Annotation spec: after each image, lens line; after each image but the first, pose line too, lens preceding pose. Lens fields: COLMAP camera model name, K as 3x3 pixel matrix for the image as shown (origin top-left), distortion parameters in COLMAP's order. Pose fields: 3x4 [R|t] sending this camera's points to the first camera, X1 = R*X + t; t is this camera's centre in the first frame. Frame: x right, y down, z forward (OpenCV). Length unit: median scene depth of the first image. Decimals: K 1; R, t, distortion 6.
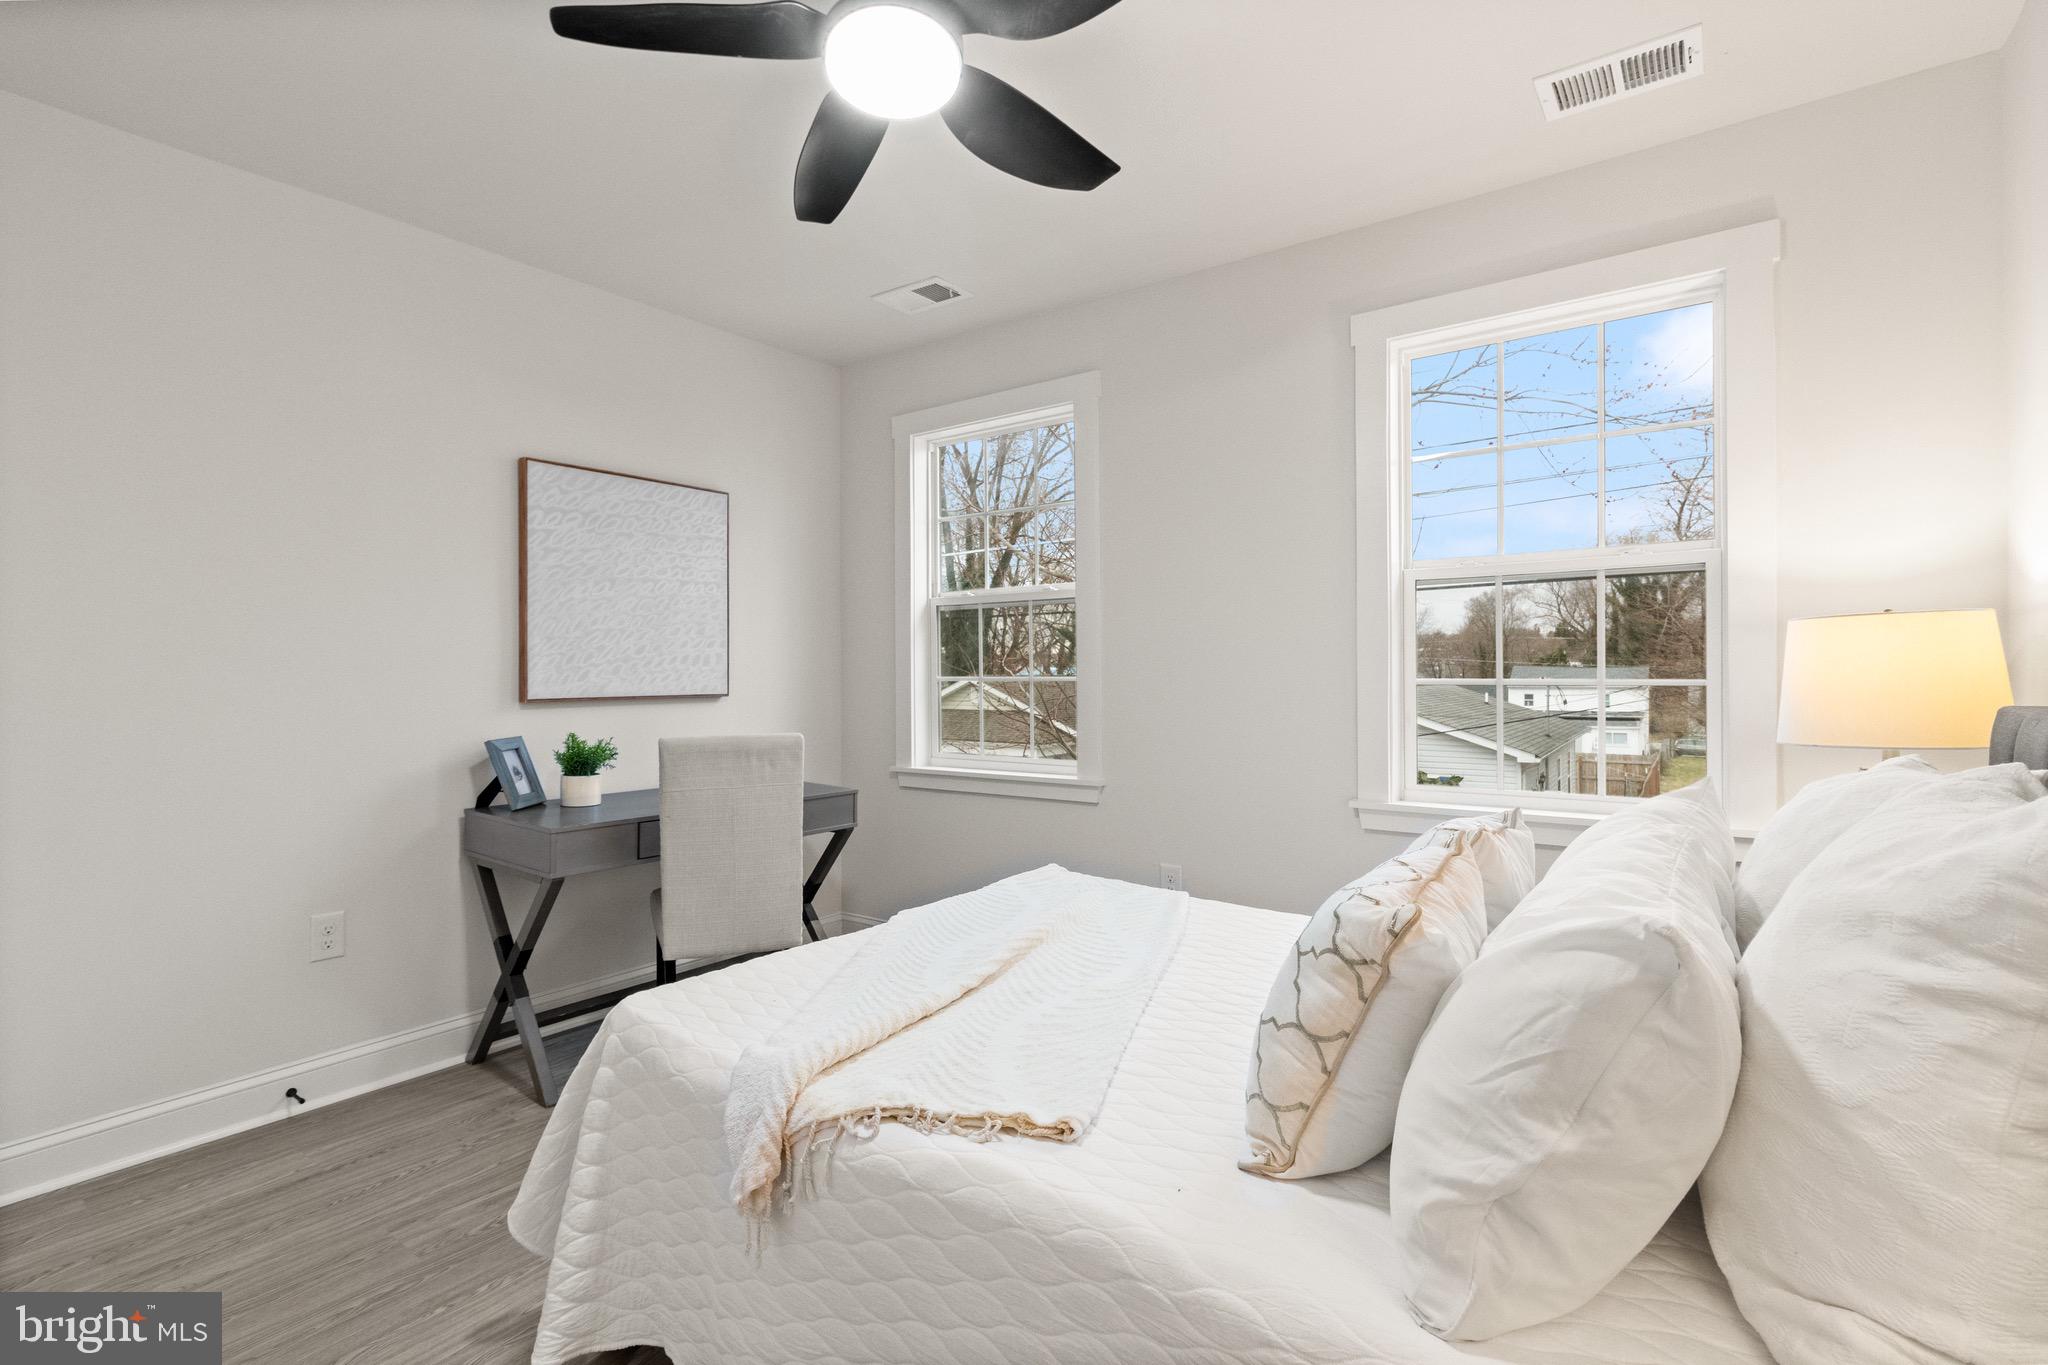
lens RADIAL K [[946.2, 0, 1013.1], [0, 946.2, 679.2], [0, 0, 1]] dist [0.004850, 0.000361]
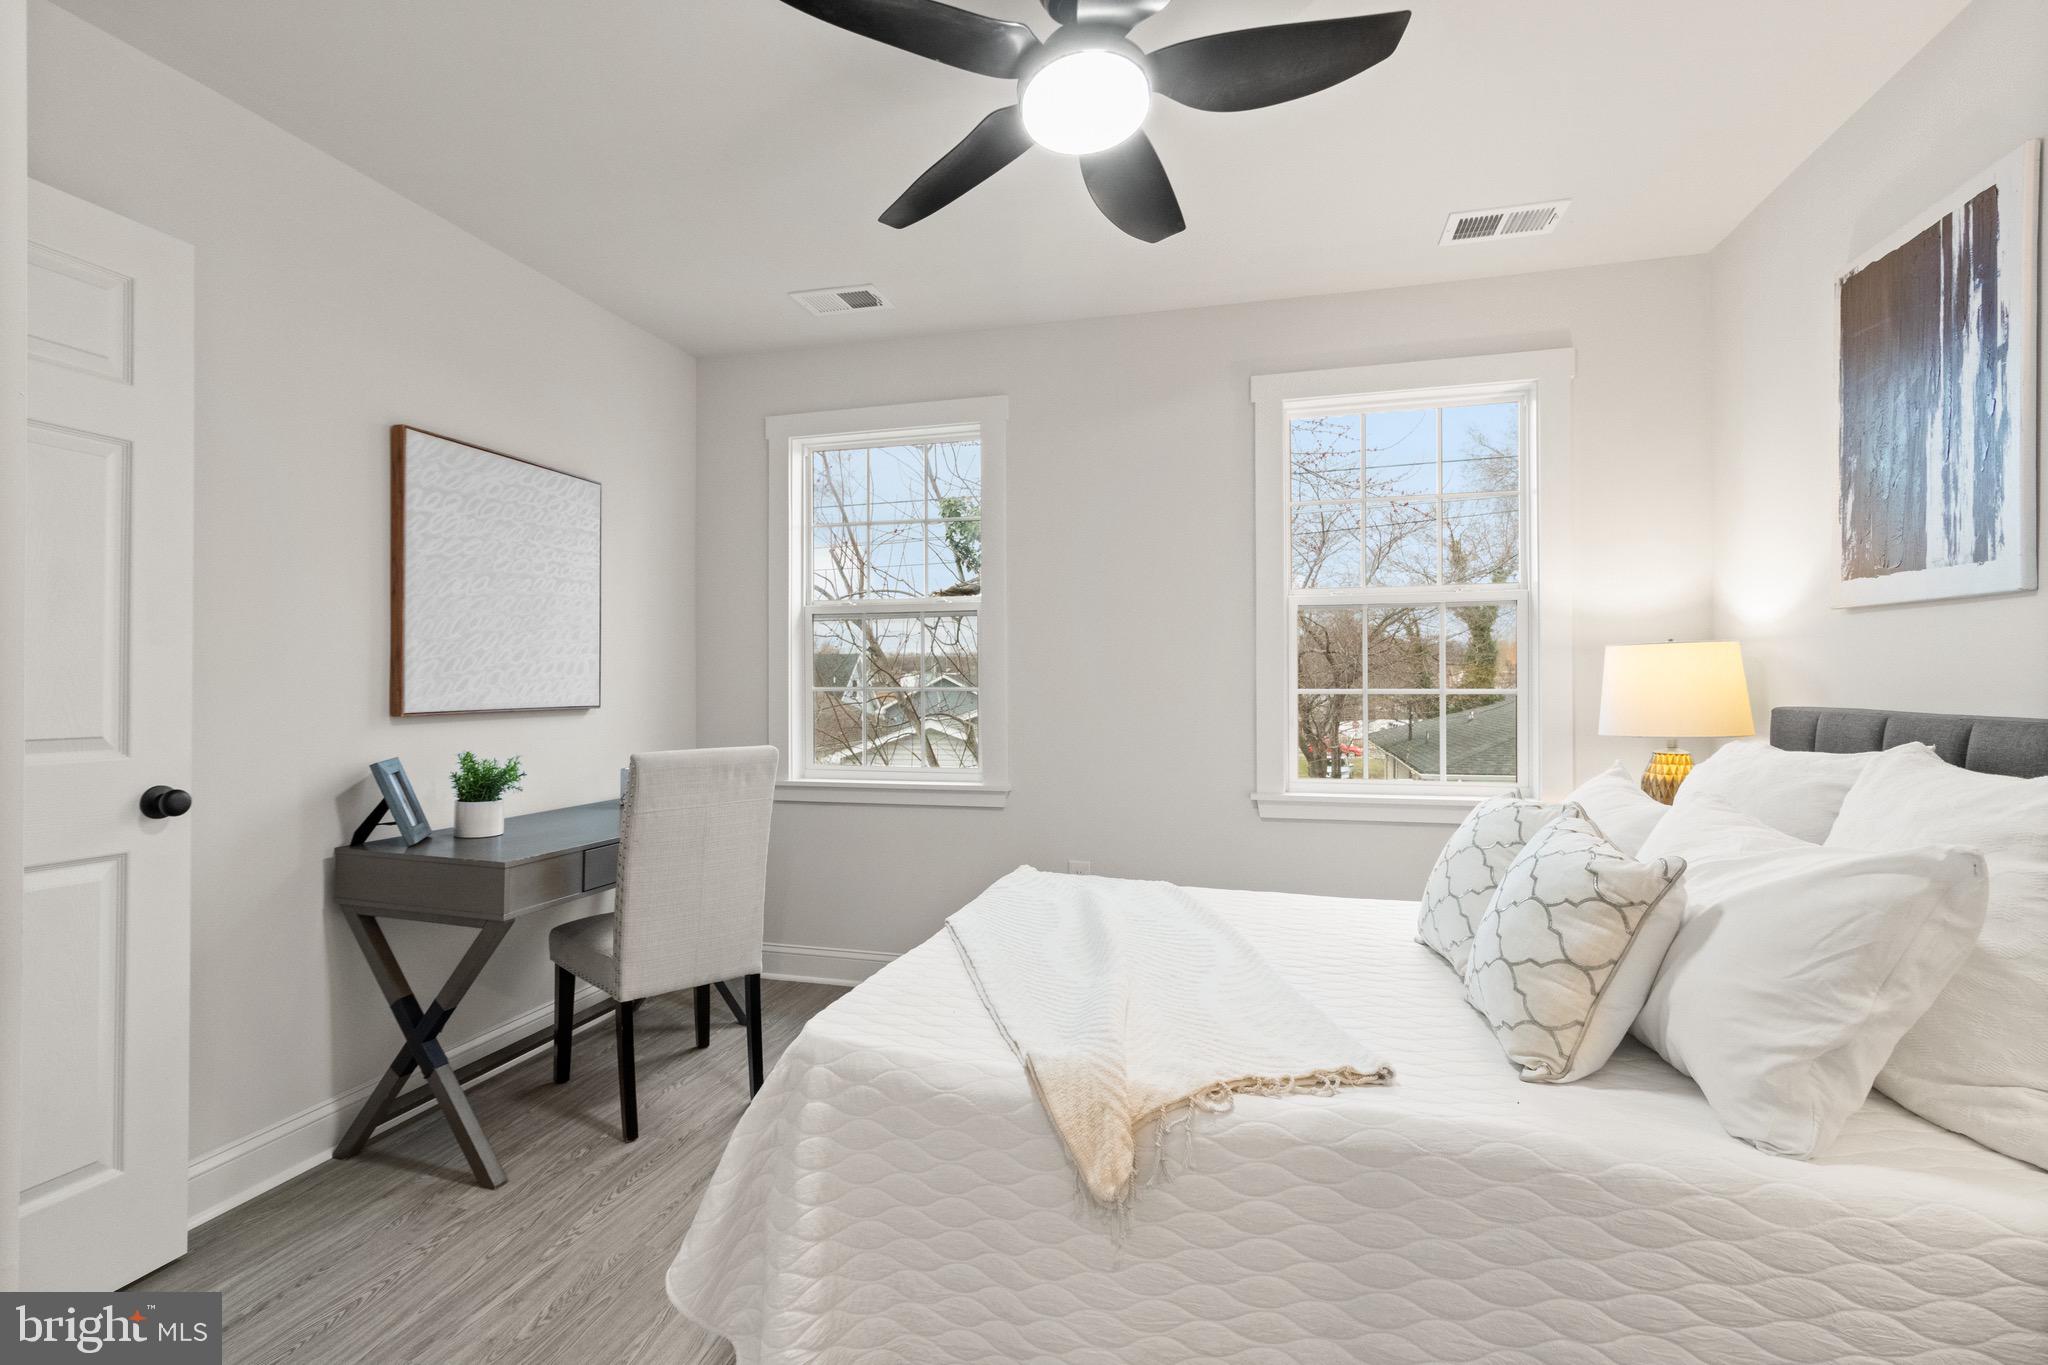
lens RADIAL K [[946.2, 0, 971.5], [0, 946.2, 684.1], [0, 0, 1]] dist [0.004850, 0.000361]
pose [[0.933840, 0.001976, 0.357685, -0.537190], [0.000306, 0.999980, -0.006321, 0.001678], [-0.357691, 0.006012, 0.933821, 0.057477]]
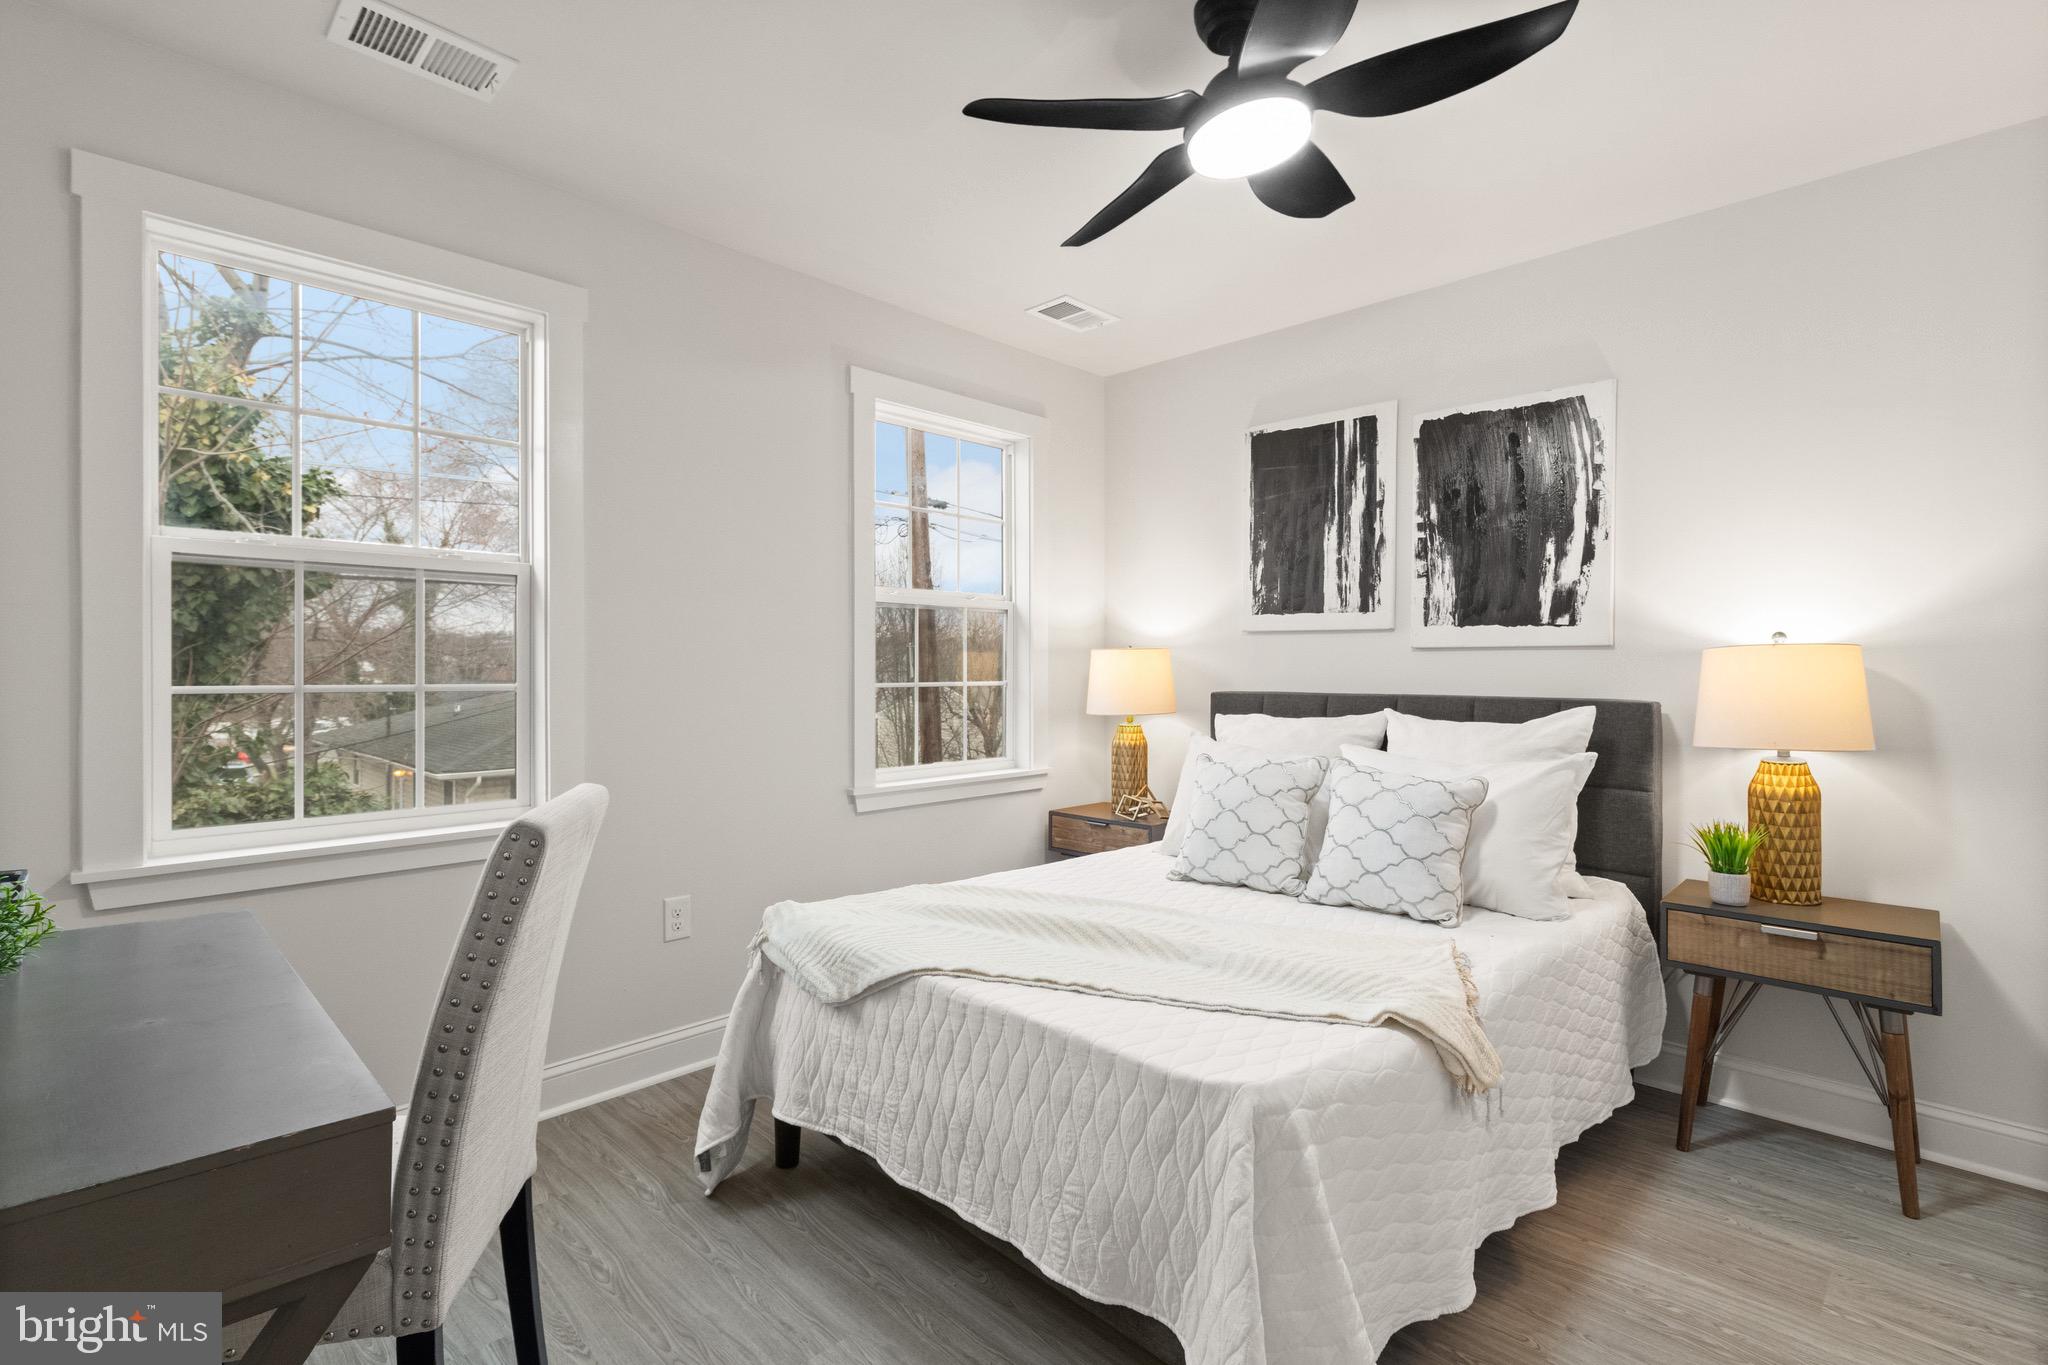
lens RADIAL K [[946.2, 0, 1038.0], [0, 946.2, 678.0], [0, 0, 1]] dist [0.004850, 0.000361]
pose [[0.134867, -0.000867, 0.990863, -1.100577], [0.006341, 0.999980, 0.000012, -0.006008], [-0.990843, 0.006282, 0.134870, 0.946011]]
